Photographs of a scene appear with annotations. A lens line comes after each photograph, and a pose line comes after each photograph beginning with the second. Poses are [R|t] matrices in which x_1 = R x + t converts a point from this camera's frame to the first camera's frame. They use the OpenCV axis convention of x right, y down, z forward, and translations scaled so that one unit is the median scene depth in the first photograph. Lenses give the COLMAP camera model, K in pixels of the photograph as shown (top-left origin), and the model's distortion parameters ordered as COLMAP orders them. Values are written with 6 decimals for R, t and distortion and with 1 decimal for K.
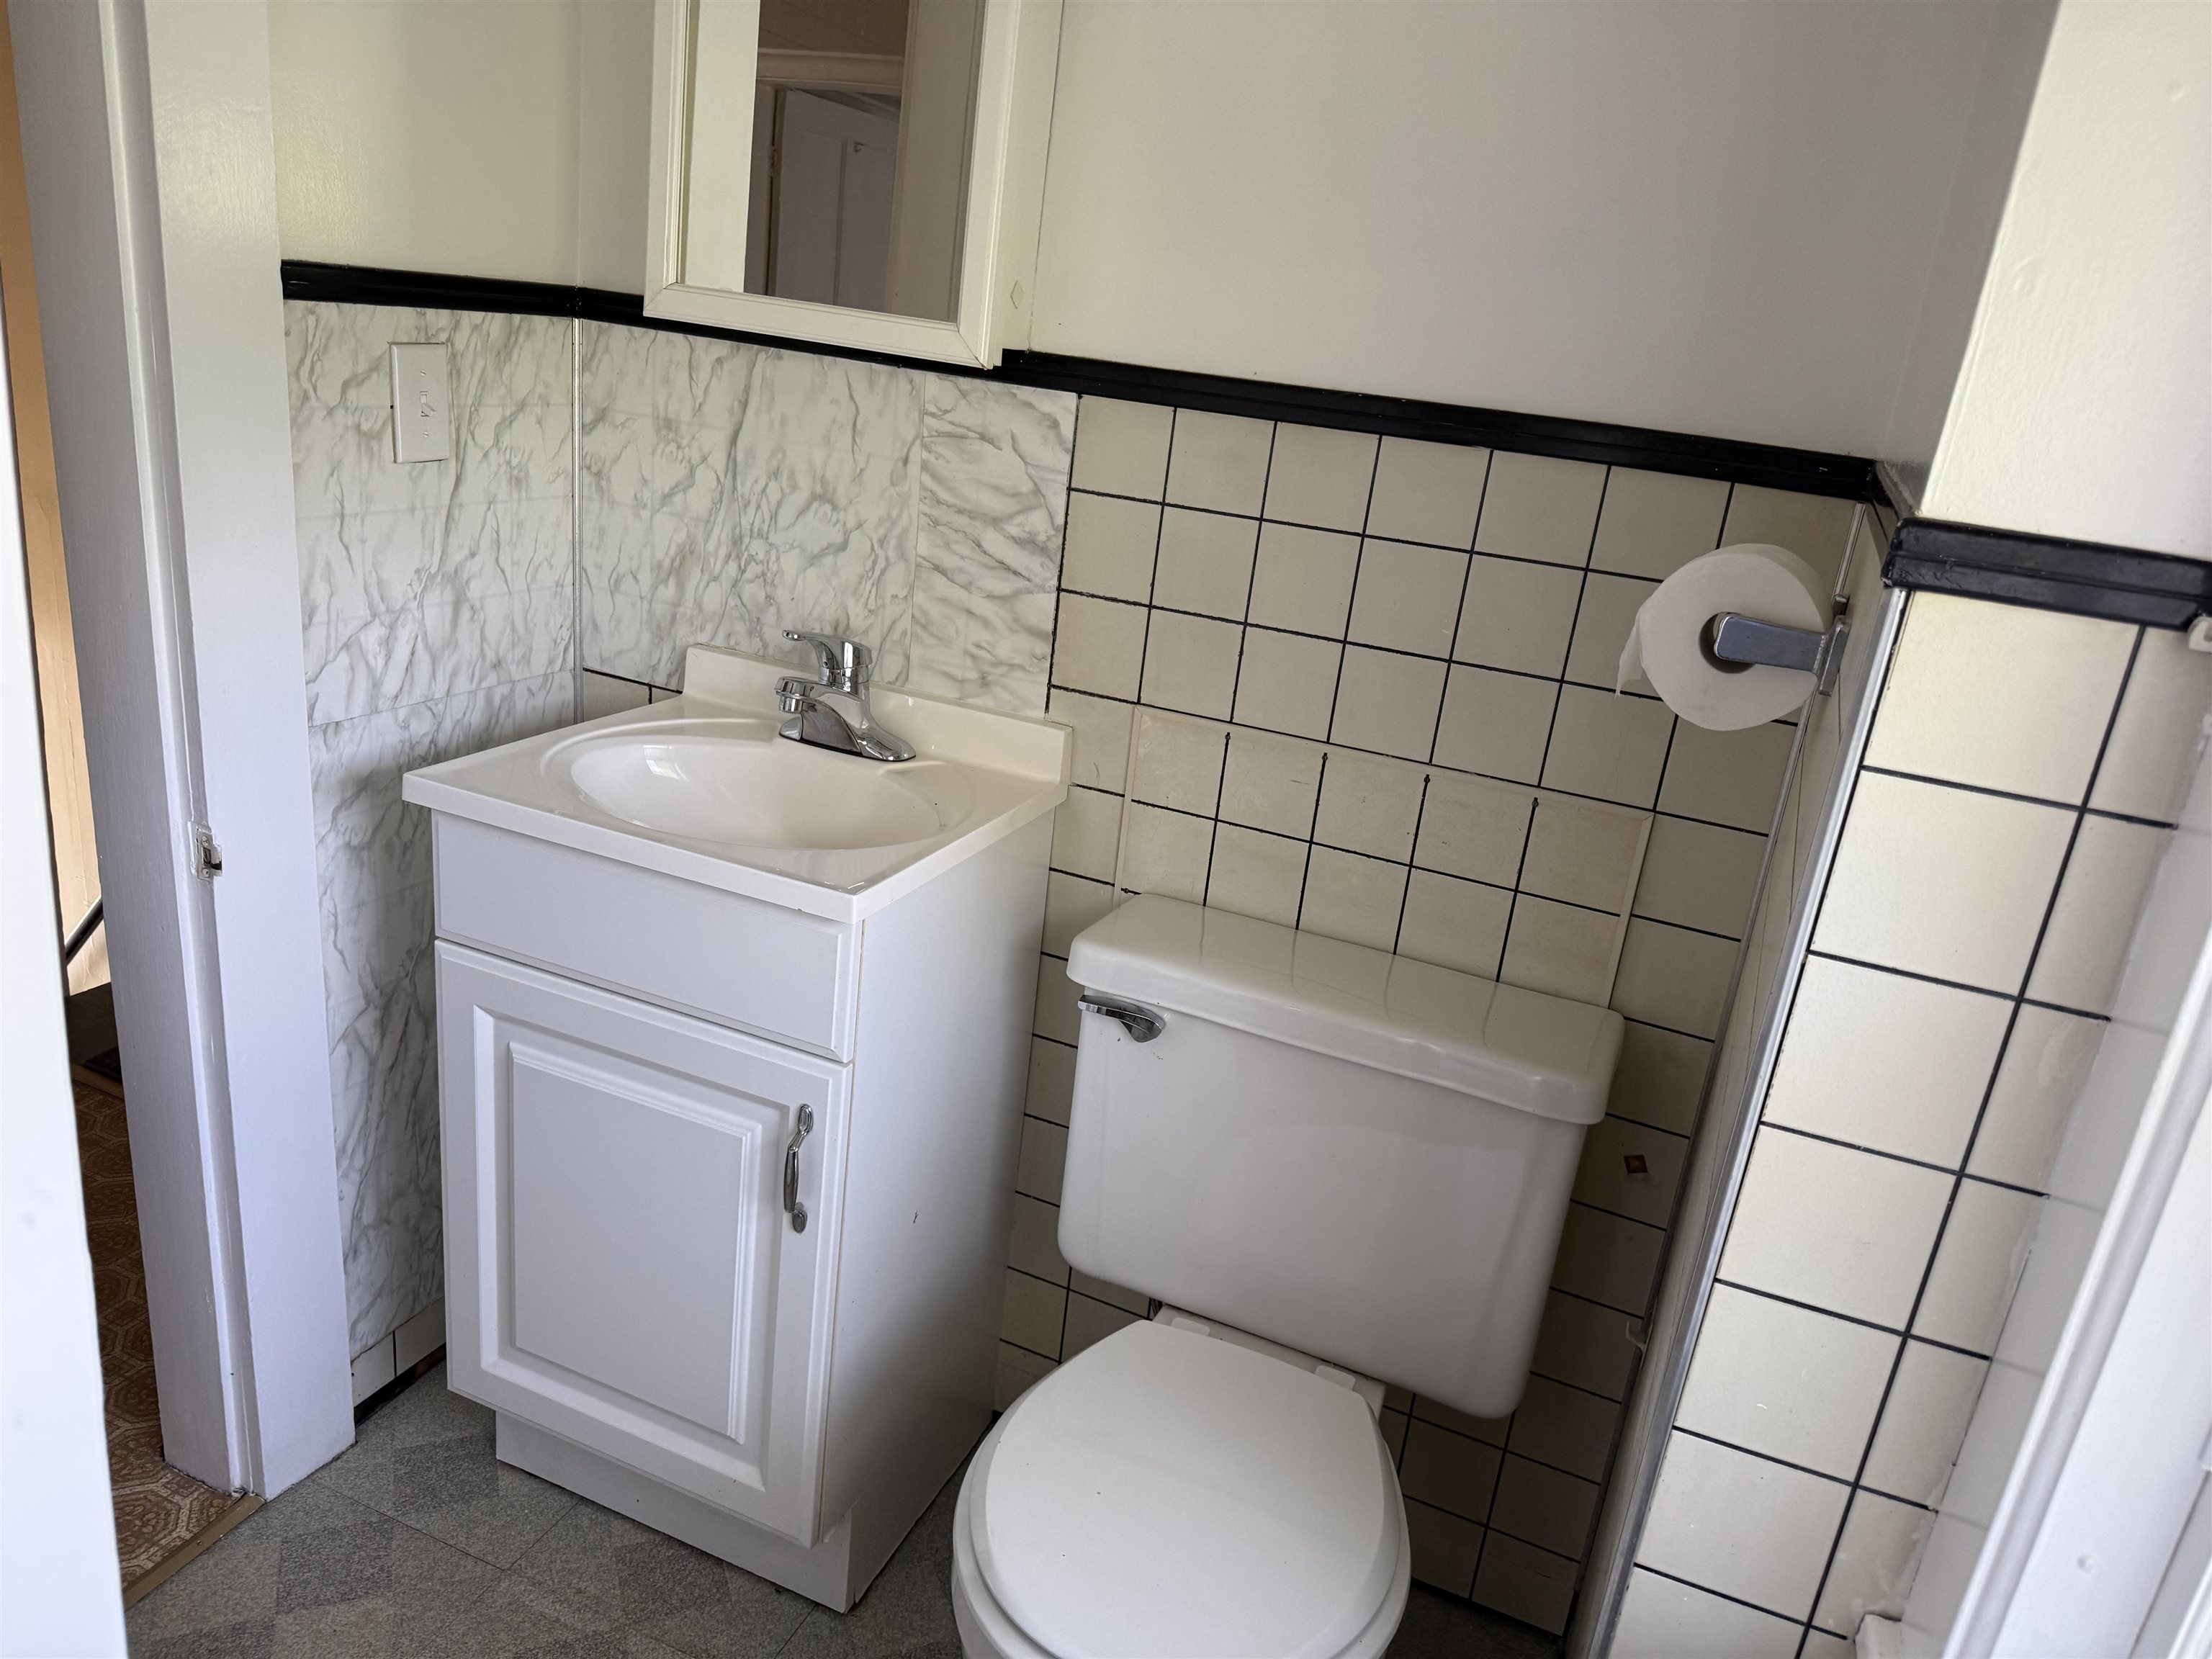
lens RADIAL K [[1565.9, 0, 1102.7], [0, 1565.9, 834.5], [0, 0, 1]] dist [0.006950, 0.000379]
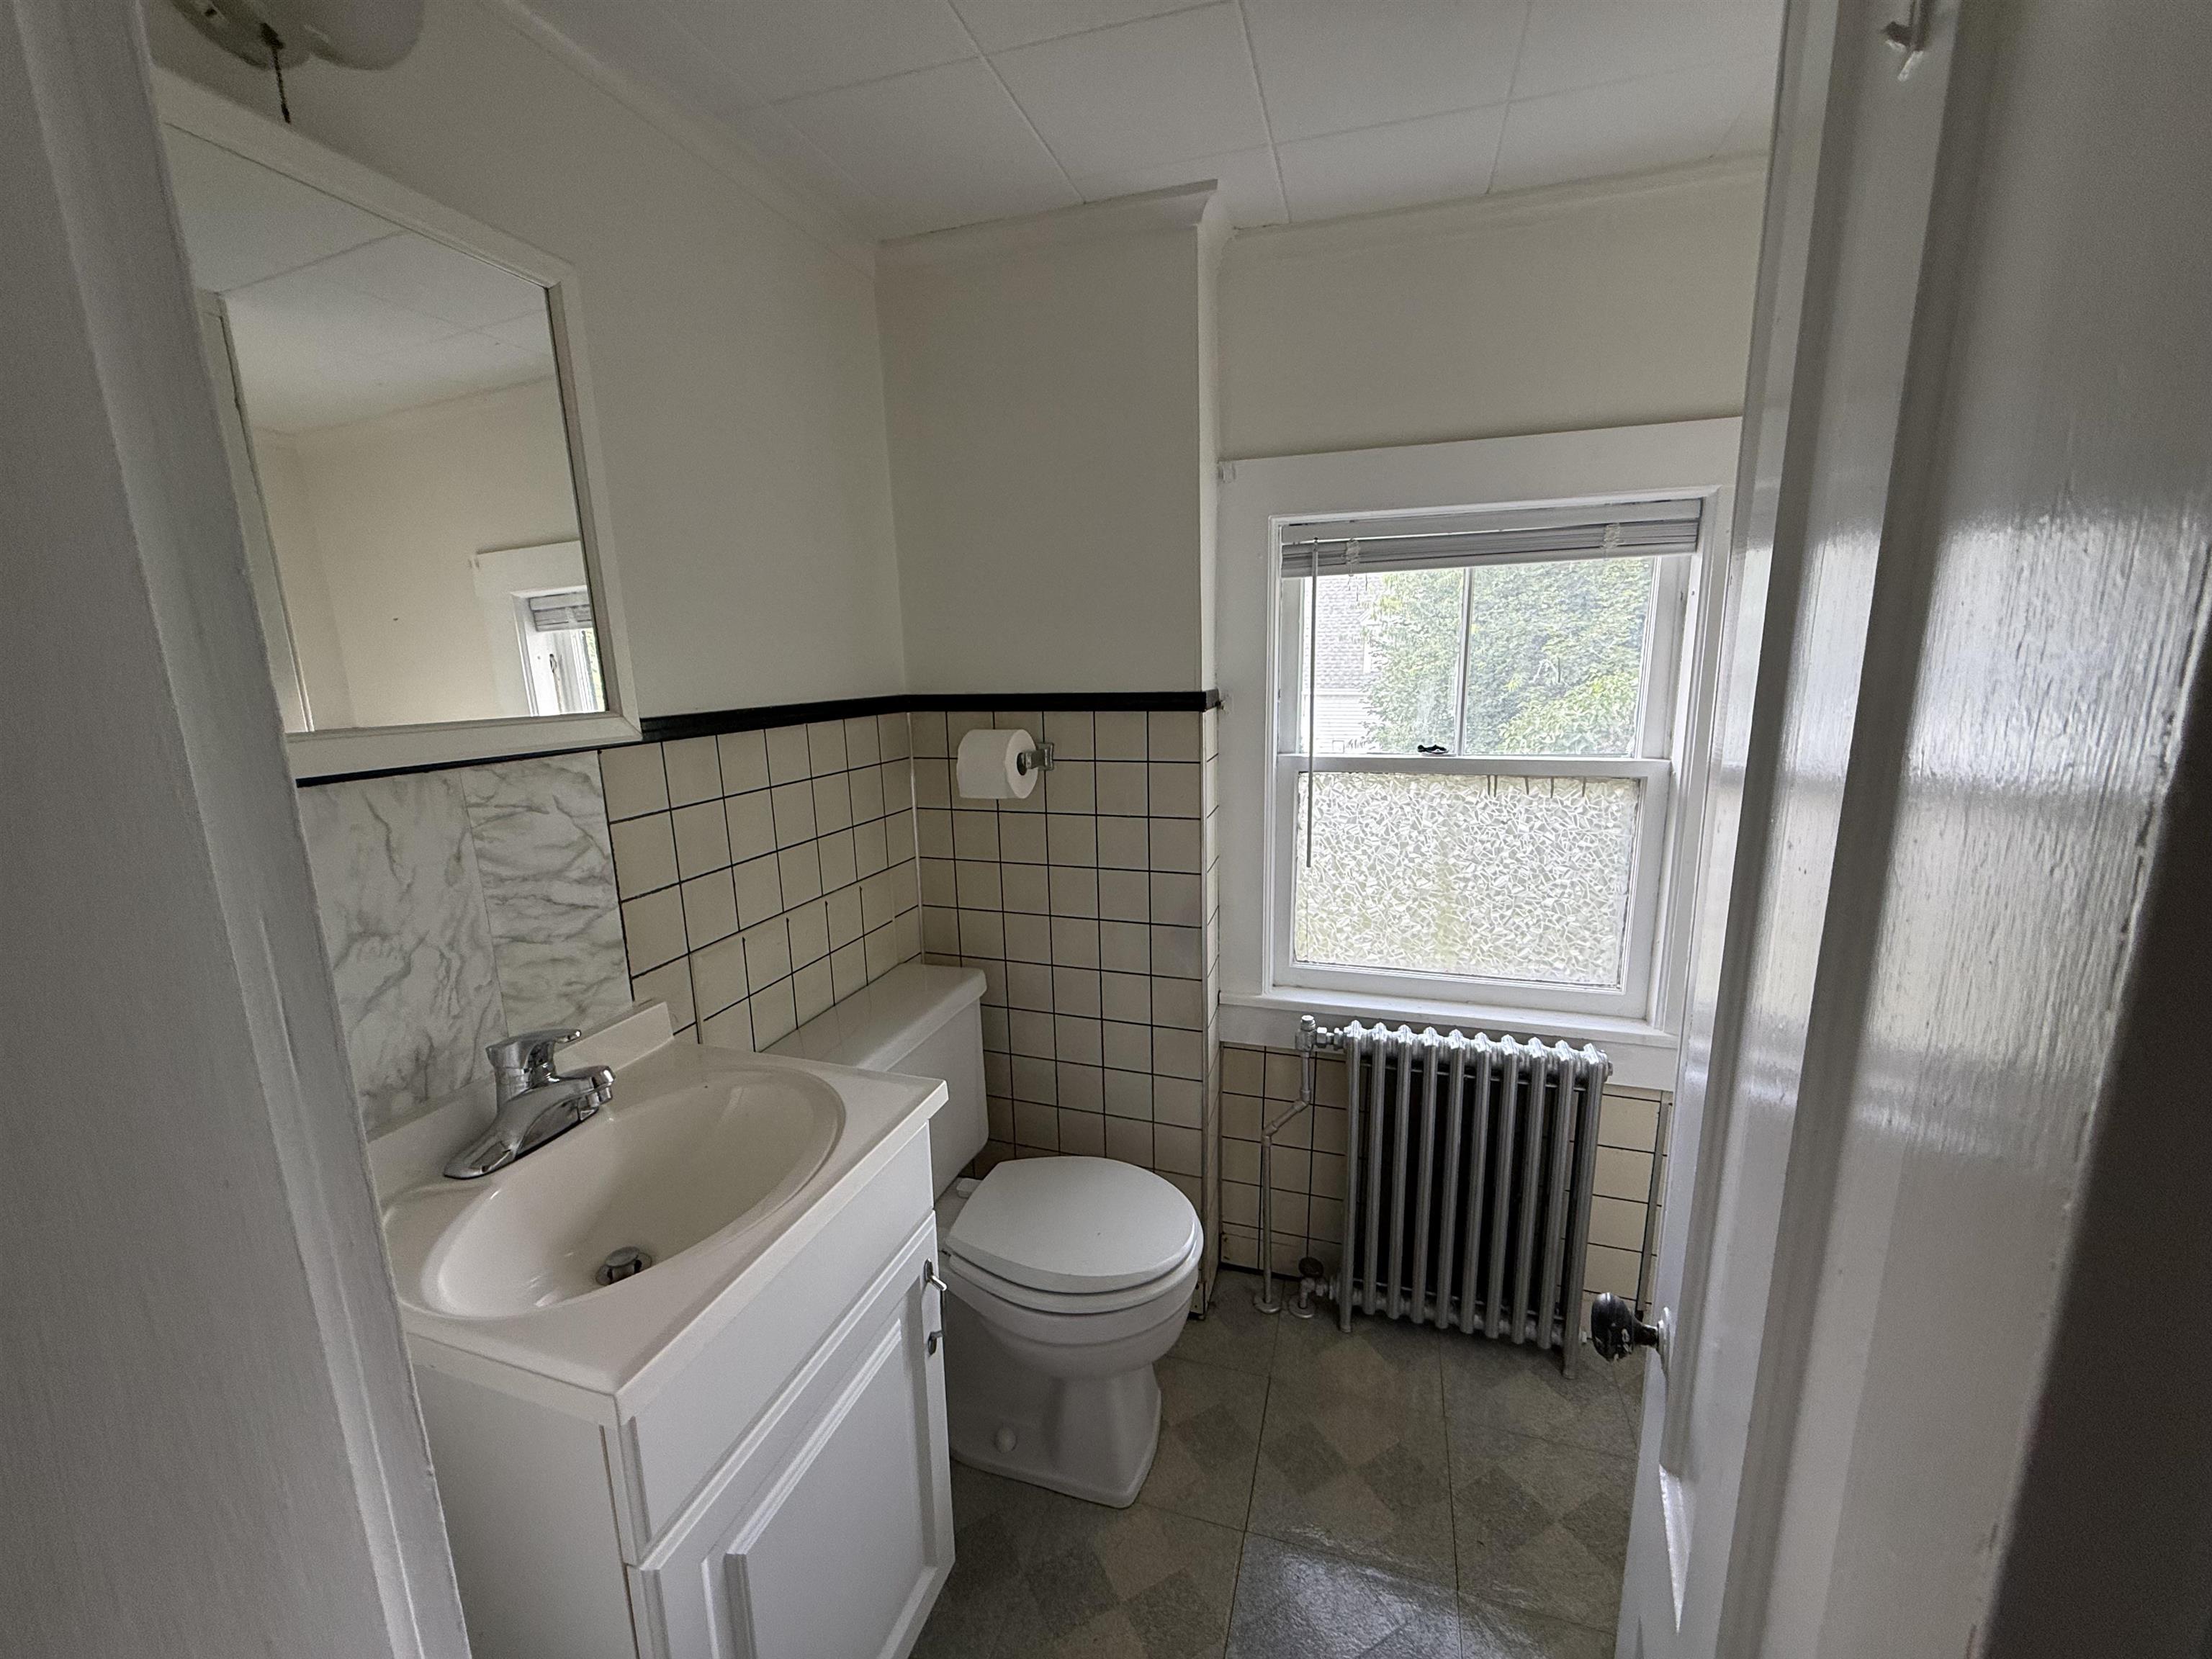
lens RADIAL K [[879.7, 0, 1104.0], [0, 879.7, 822.9], [0, 0, 1]] dist [-0.002518, -0.000179]
pose [[-0.093354, -0.278473, 0.955896, -0.695667], [0.375921, 0.879166, 0.292833, -0.265382], [-0.921937, 0.386679, 0.022610, 0.590317]]
